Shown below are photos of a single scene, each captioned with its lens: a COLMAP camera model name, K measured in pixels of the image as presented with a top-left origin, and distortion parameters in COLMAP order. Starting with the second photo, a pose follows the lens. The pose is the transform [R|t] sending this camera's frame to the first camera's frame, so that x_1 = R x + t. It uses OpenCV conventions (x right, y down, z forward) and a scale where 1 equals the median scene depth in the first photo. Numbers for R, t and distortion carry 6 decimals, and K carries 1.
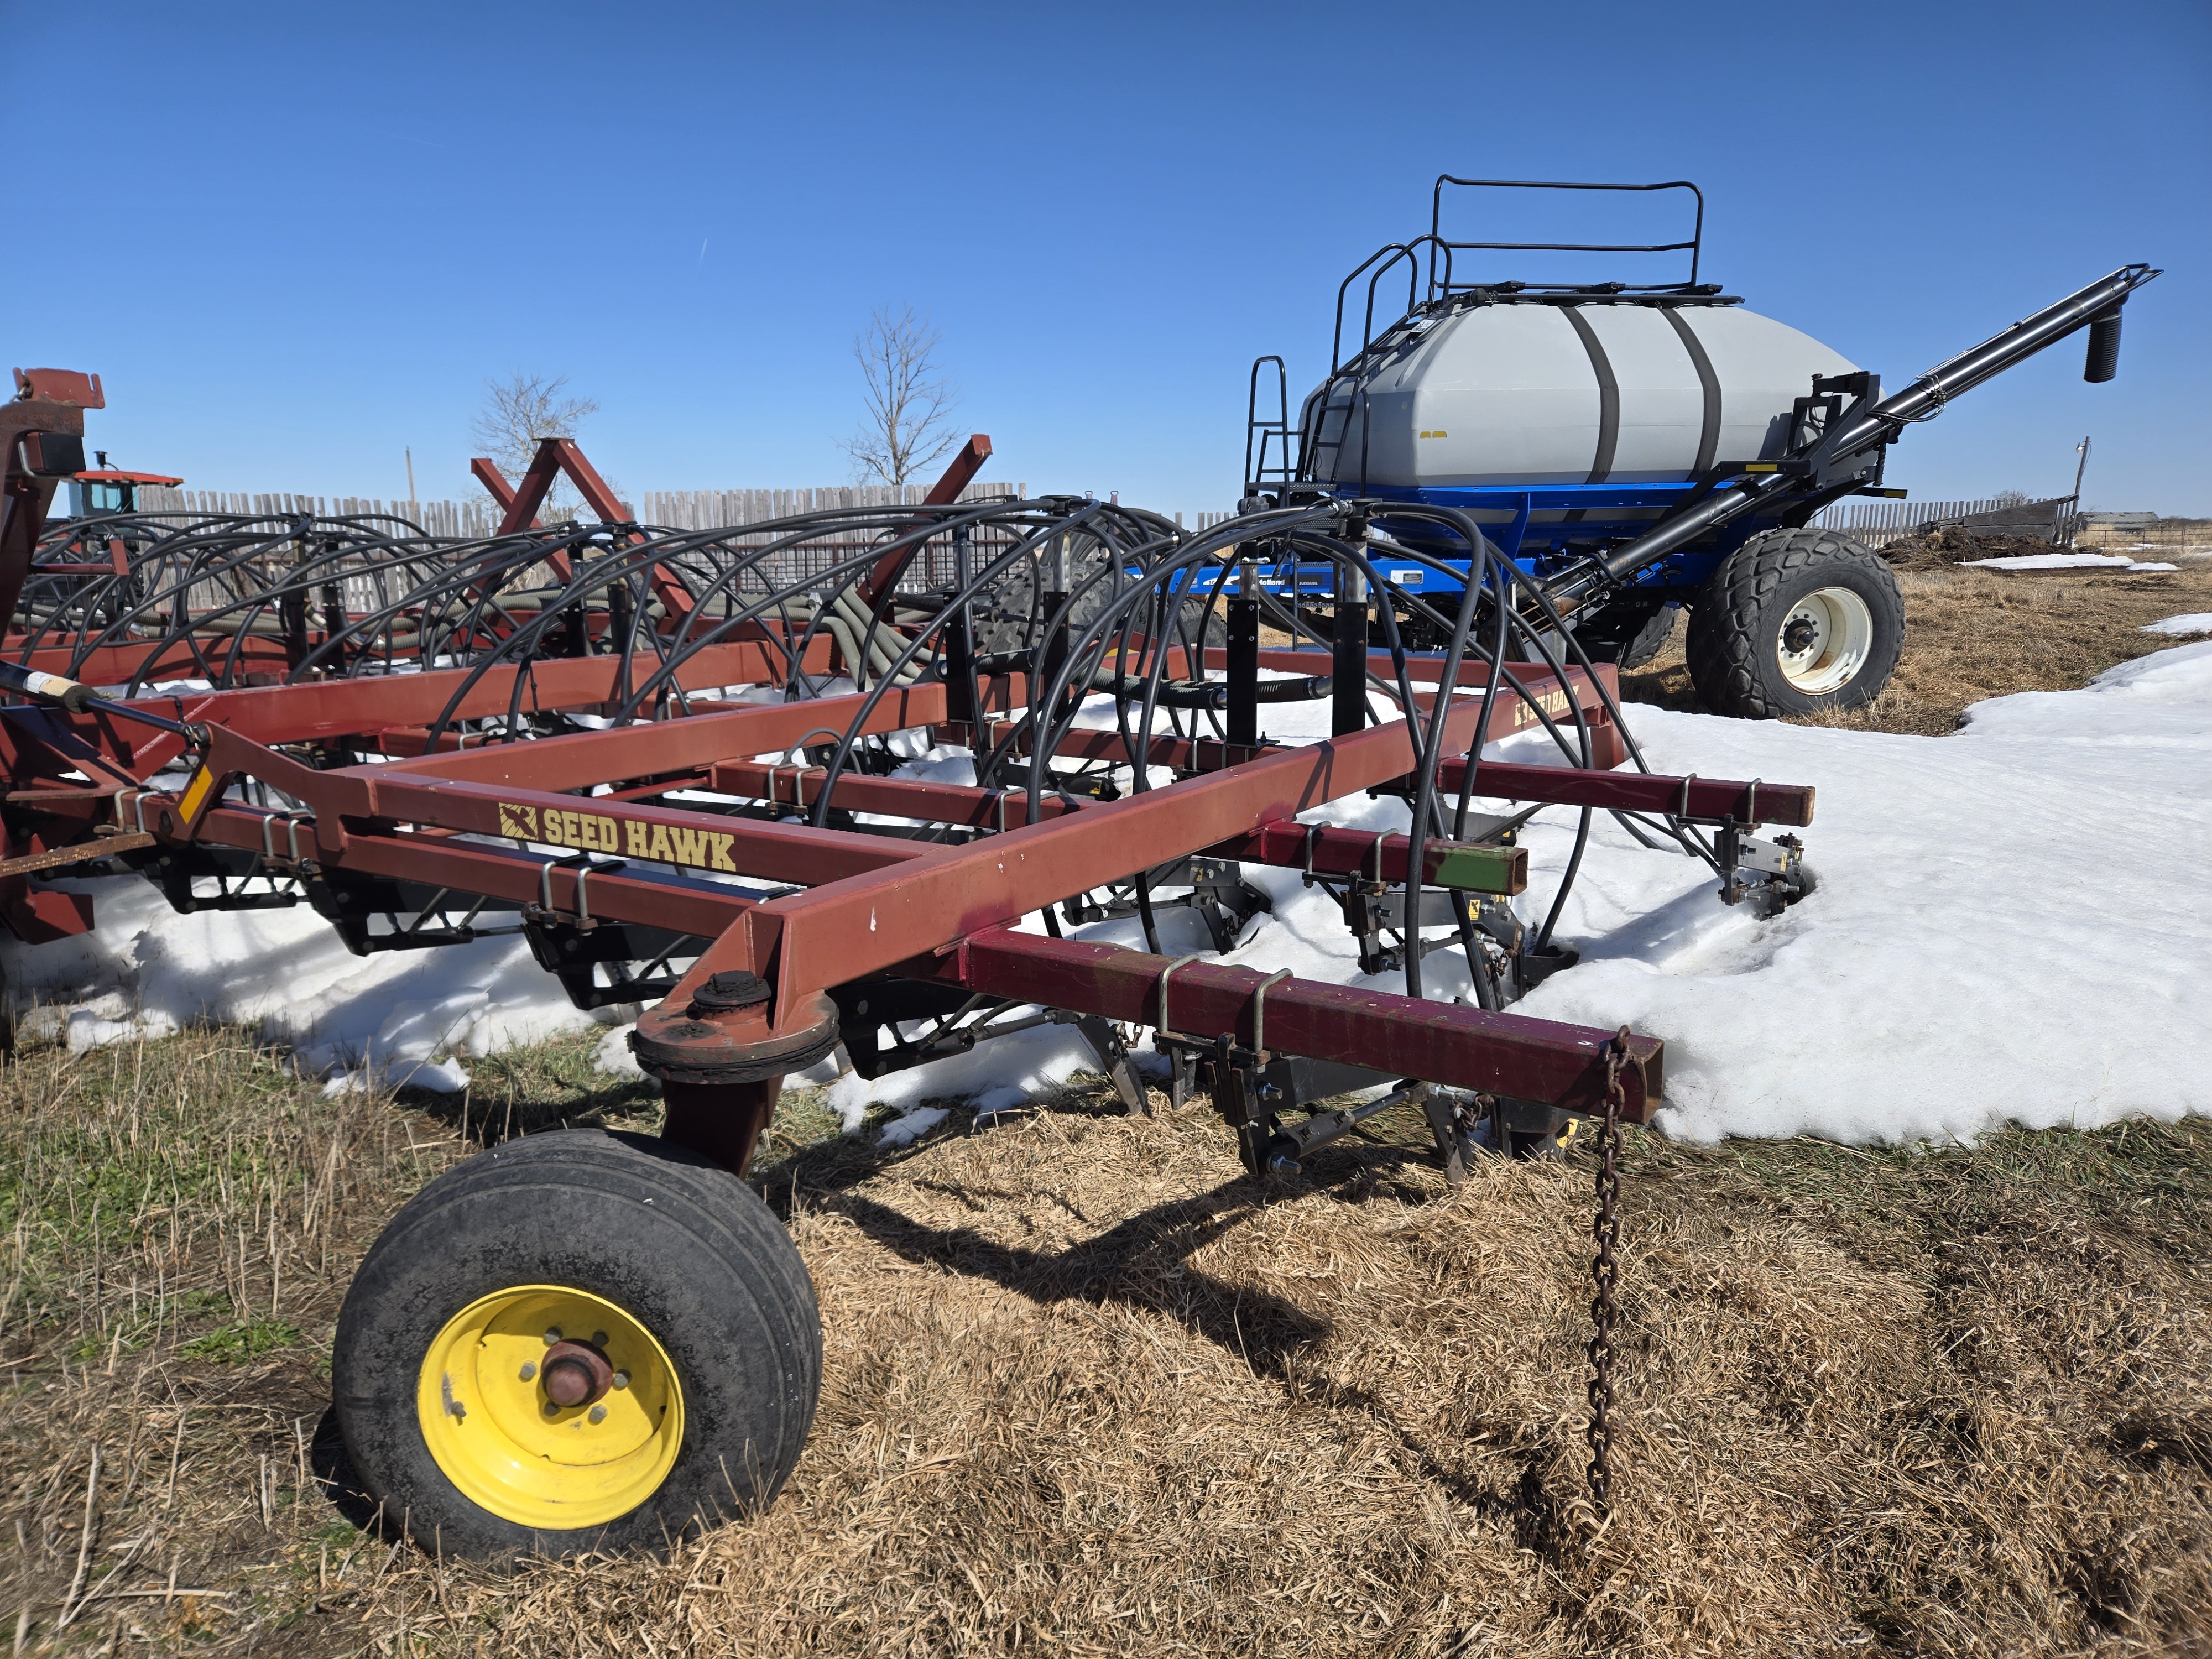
lens RADIAL K [[1475.1, 0, 1099.8], [0, 1475.1, 802.3], [0, 0, 1]] dist [0.085924, -0.076886]
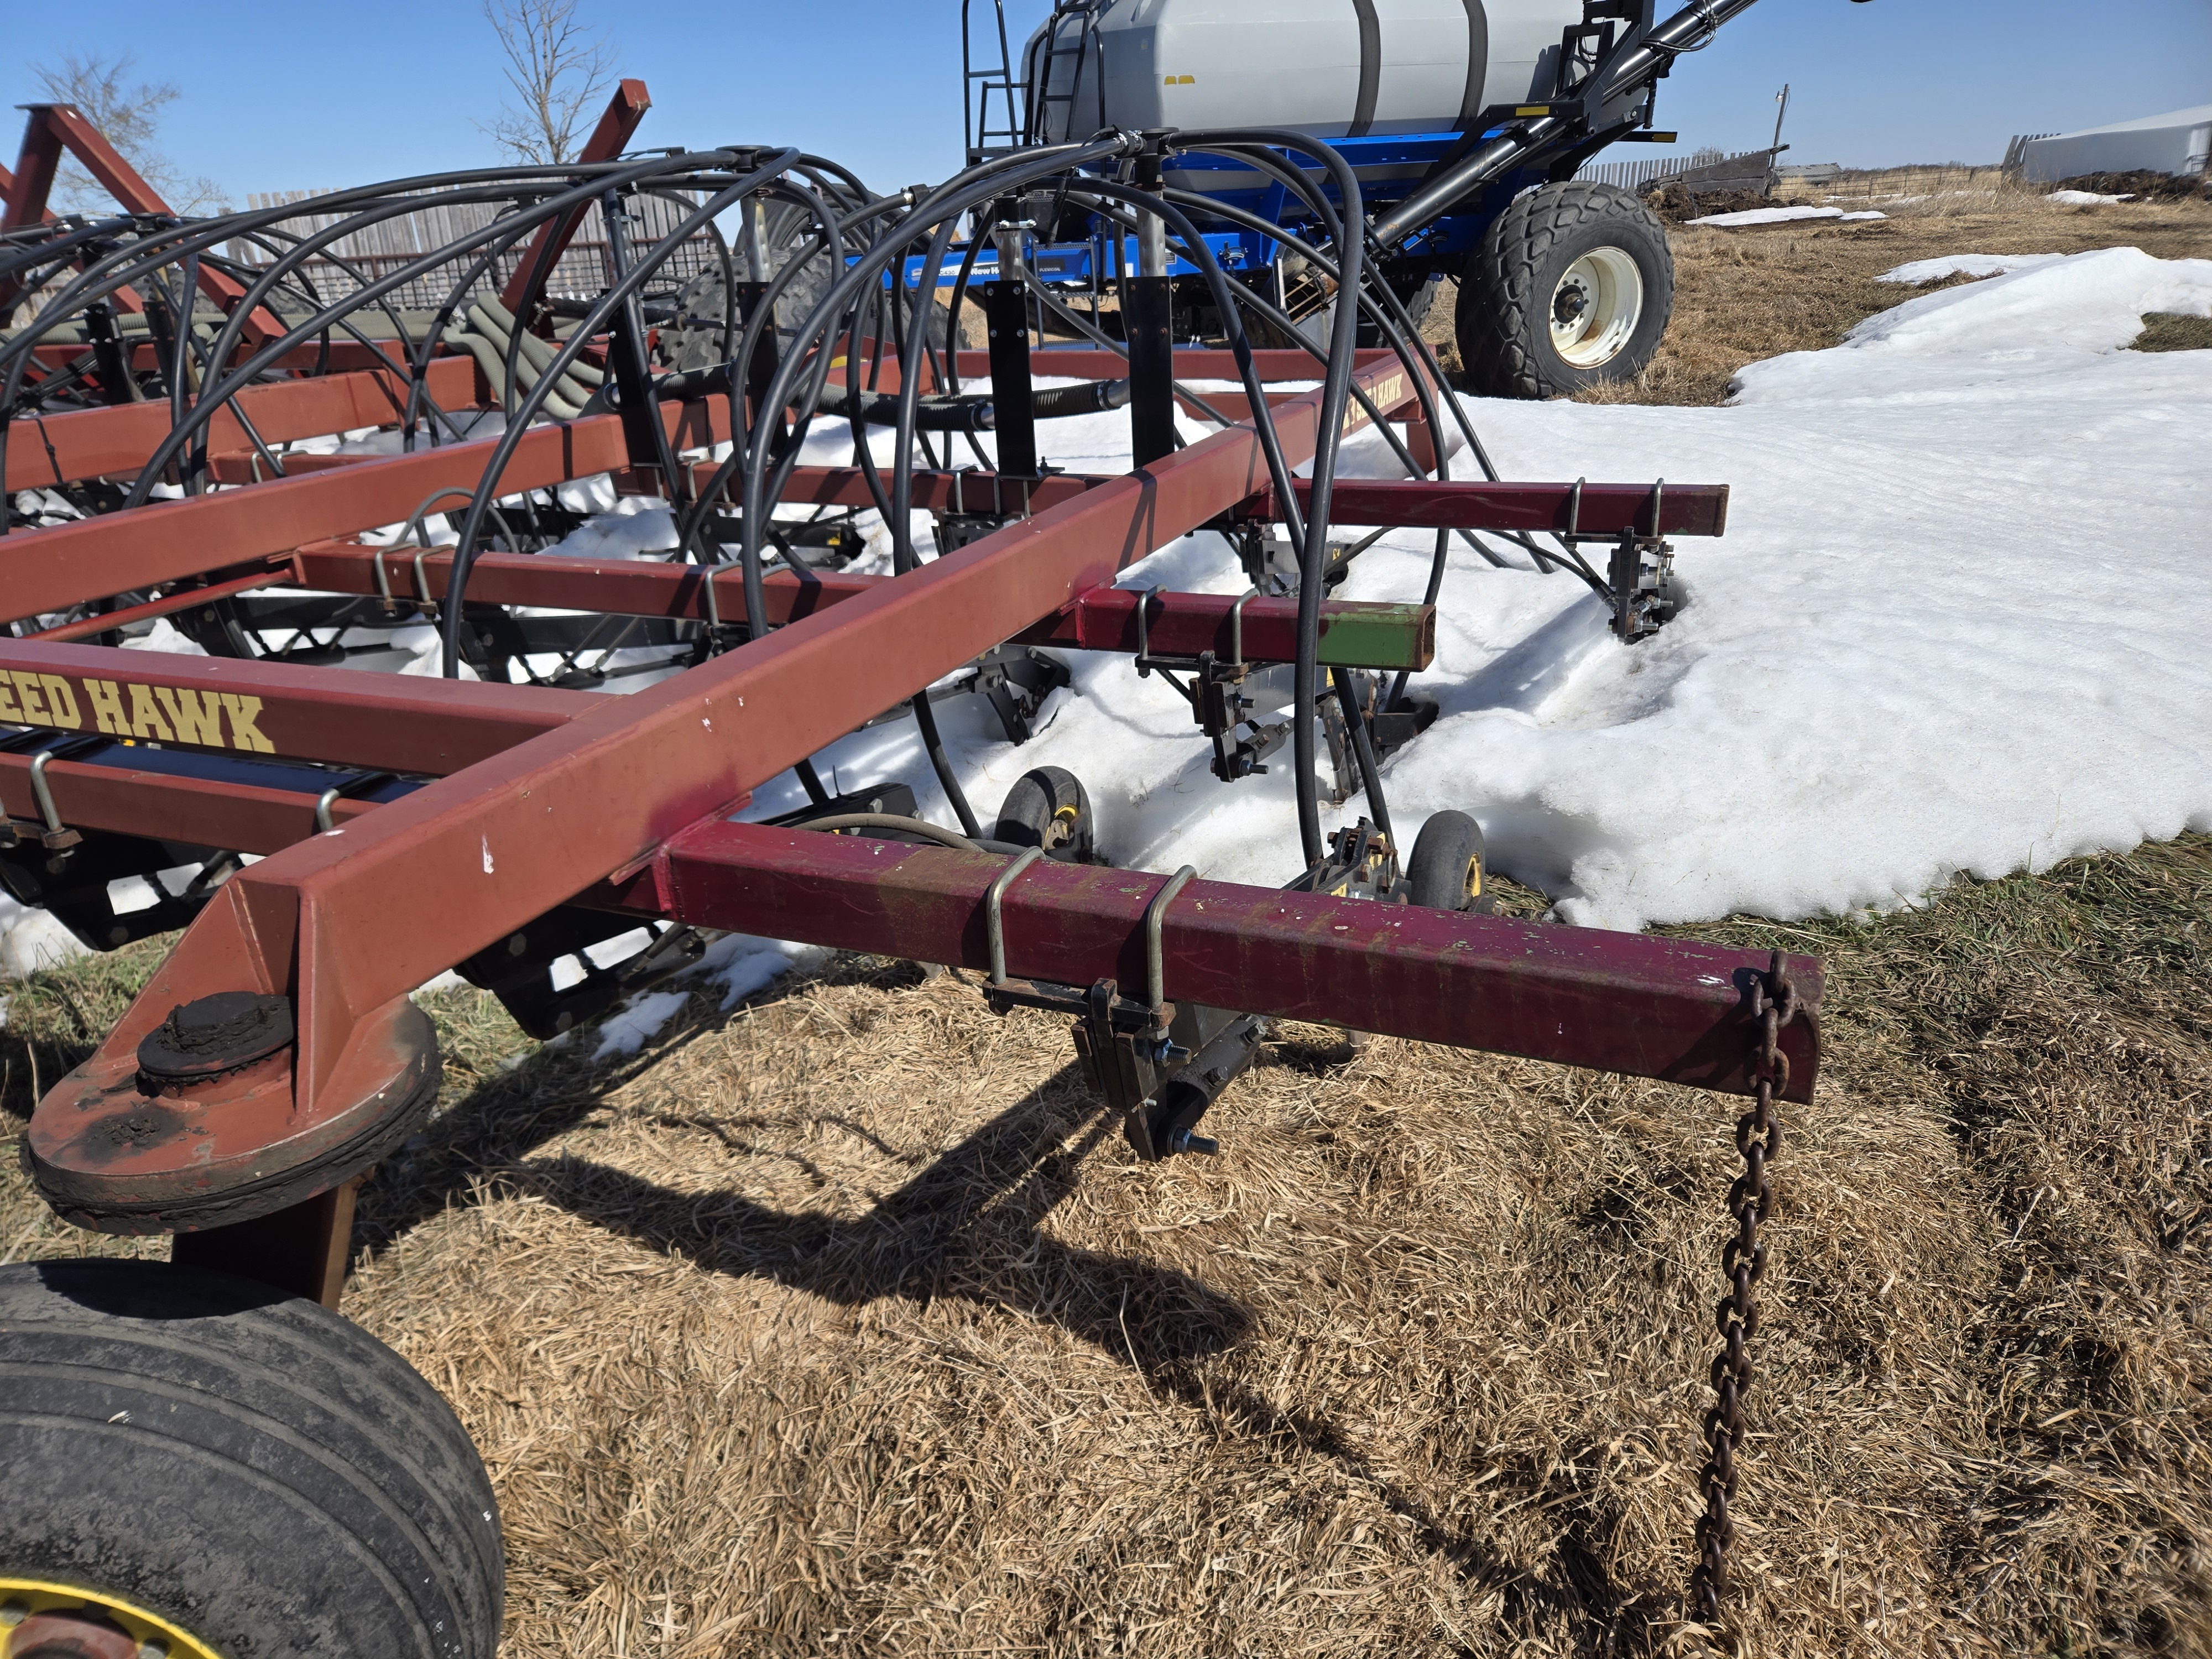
lens RADIAL K [[1475.1, 0, 1099.8], [0, 1475.1, 802.3], [0, 0, 1]] dist [0.085924, -0.076886]
pose [[0.982236, -0.102157, 0.157404, -0.003513], [0.070654, 0.978430, 0.194118, -0.021909], [-0.173840, -0.179549, 0.968267, 0.221388]]
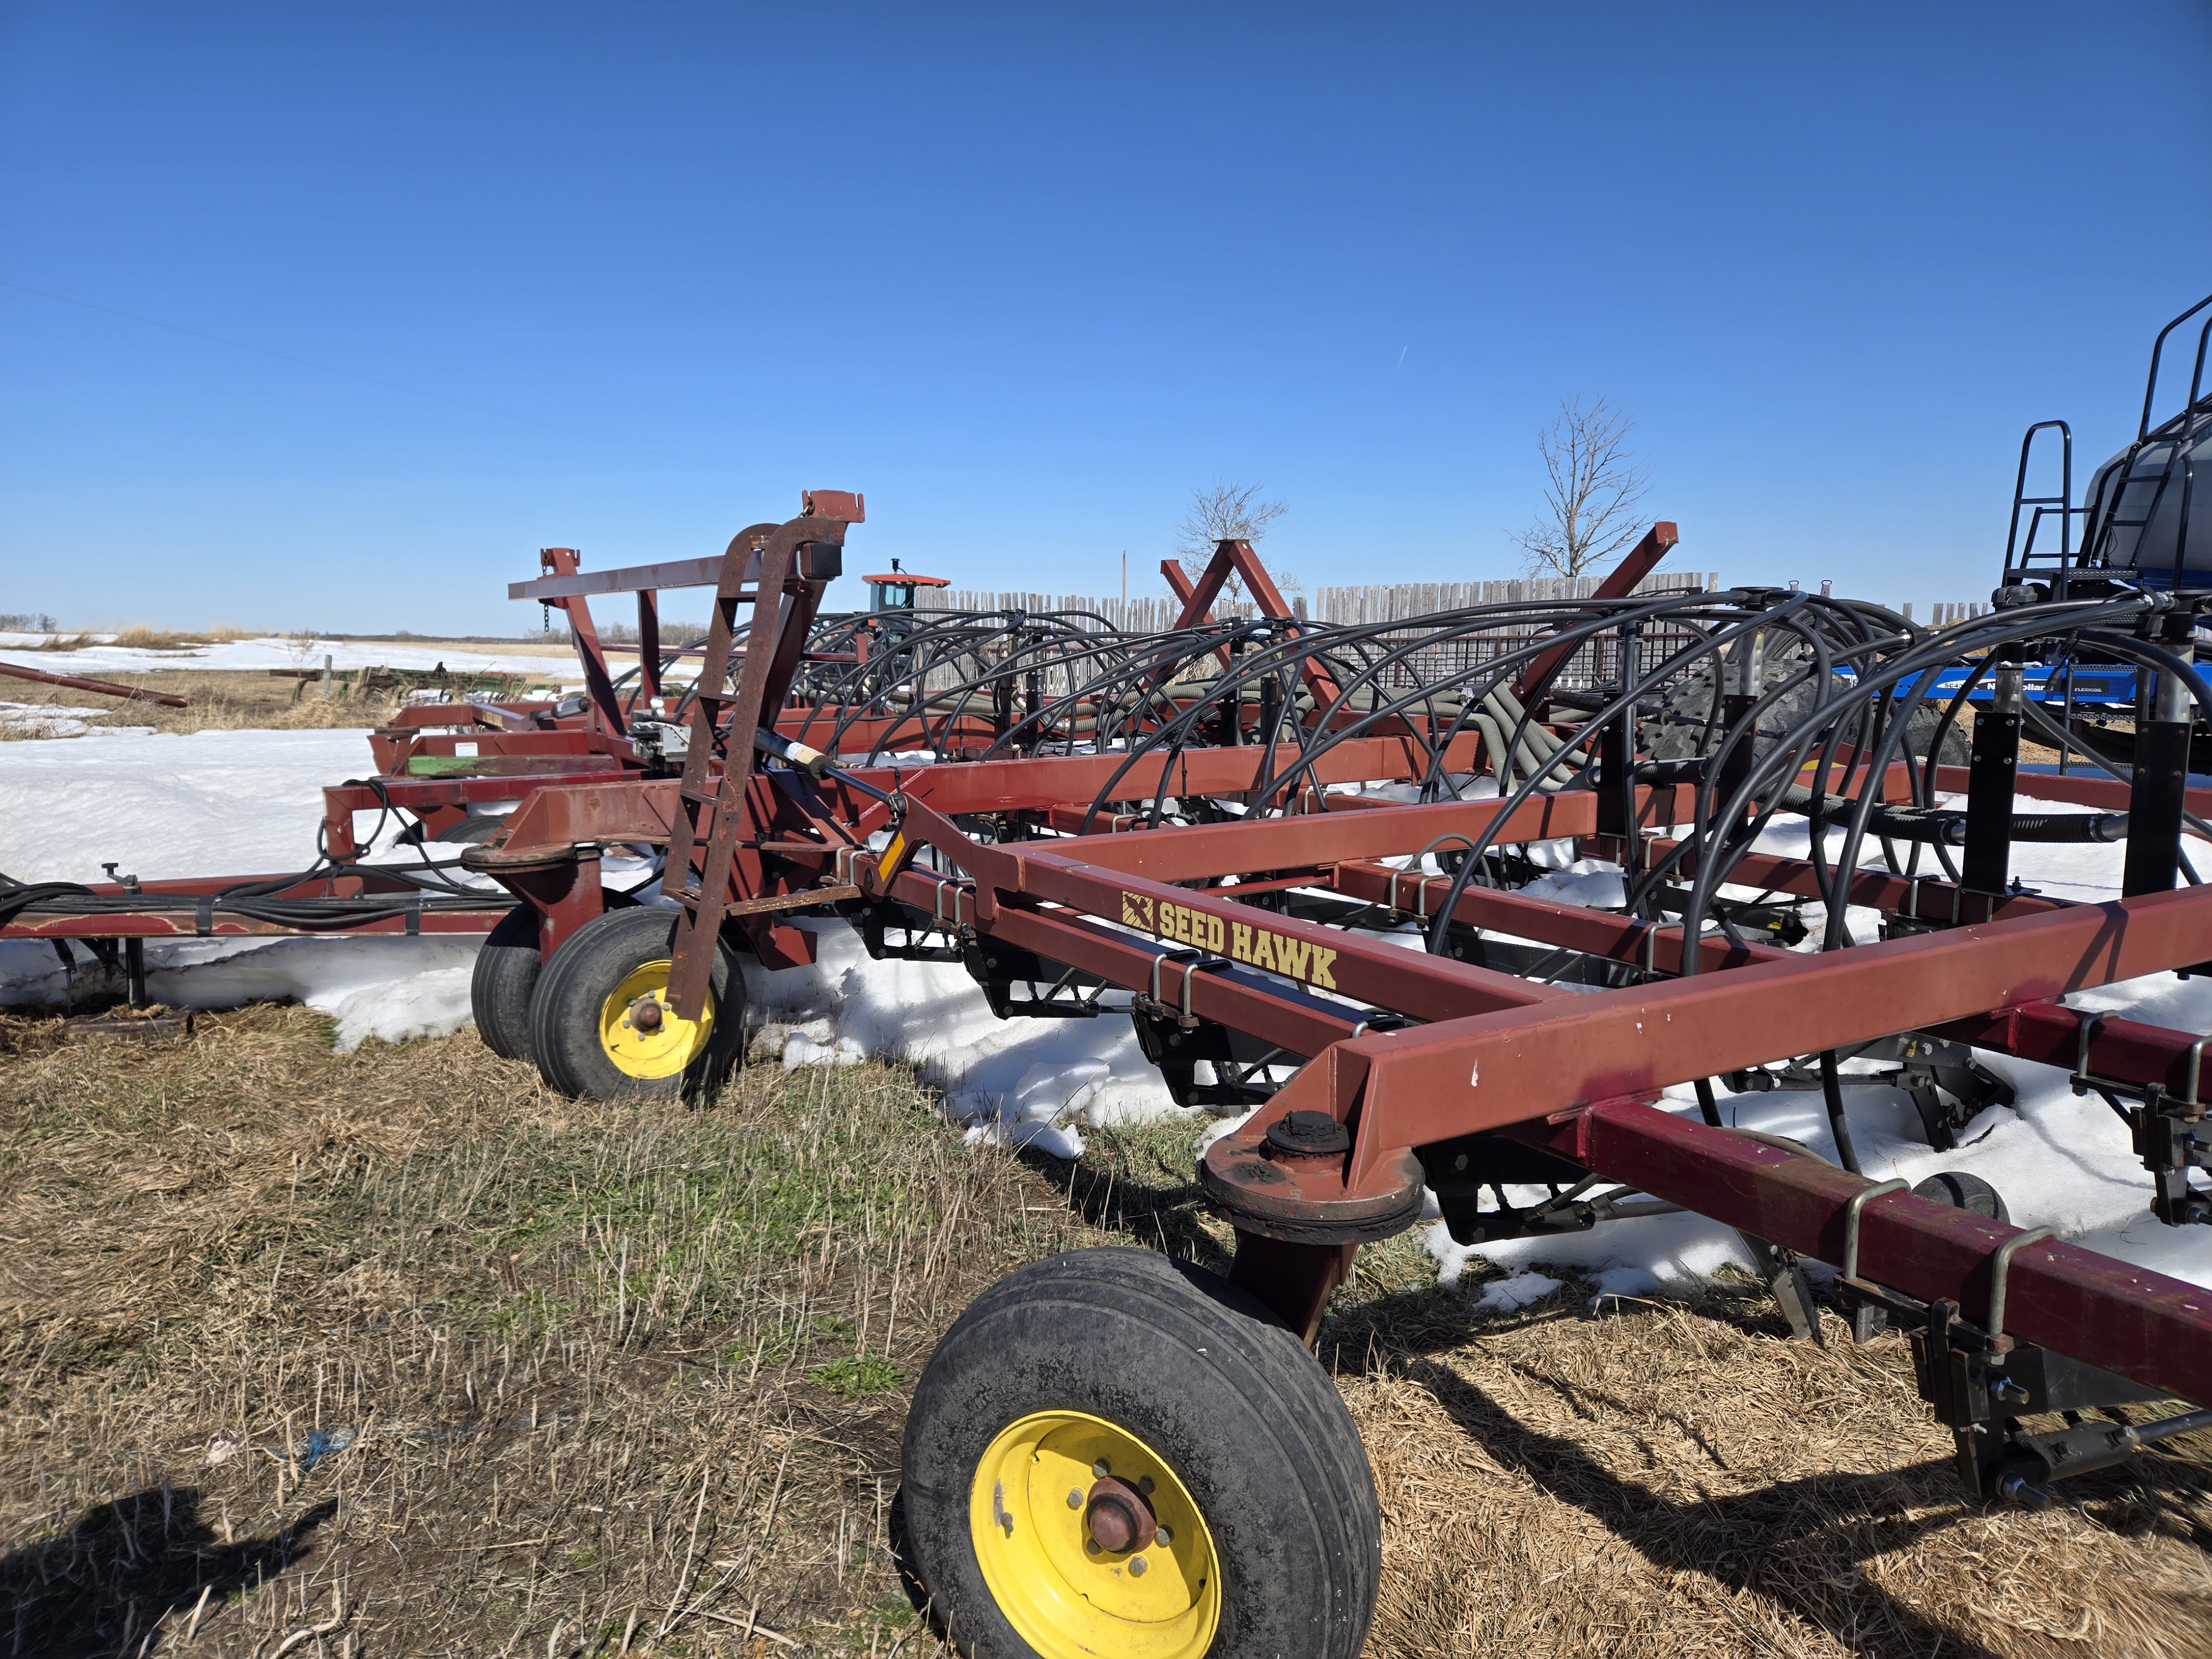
lens RADIAL K [[1451.8, 0, 1080.2], [0, 1451.8, 822.0], [0, 0, 1]] dist [0.086743, -0.074184]
pose [[0.899476, 0.068106, -0.431630, -0.000202], [-0.087702, 0.995817, -0.025635, -0.014651], [0.428079, 0.060913, 0.901686, 0.064868]]
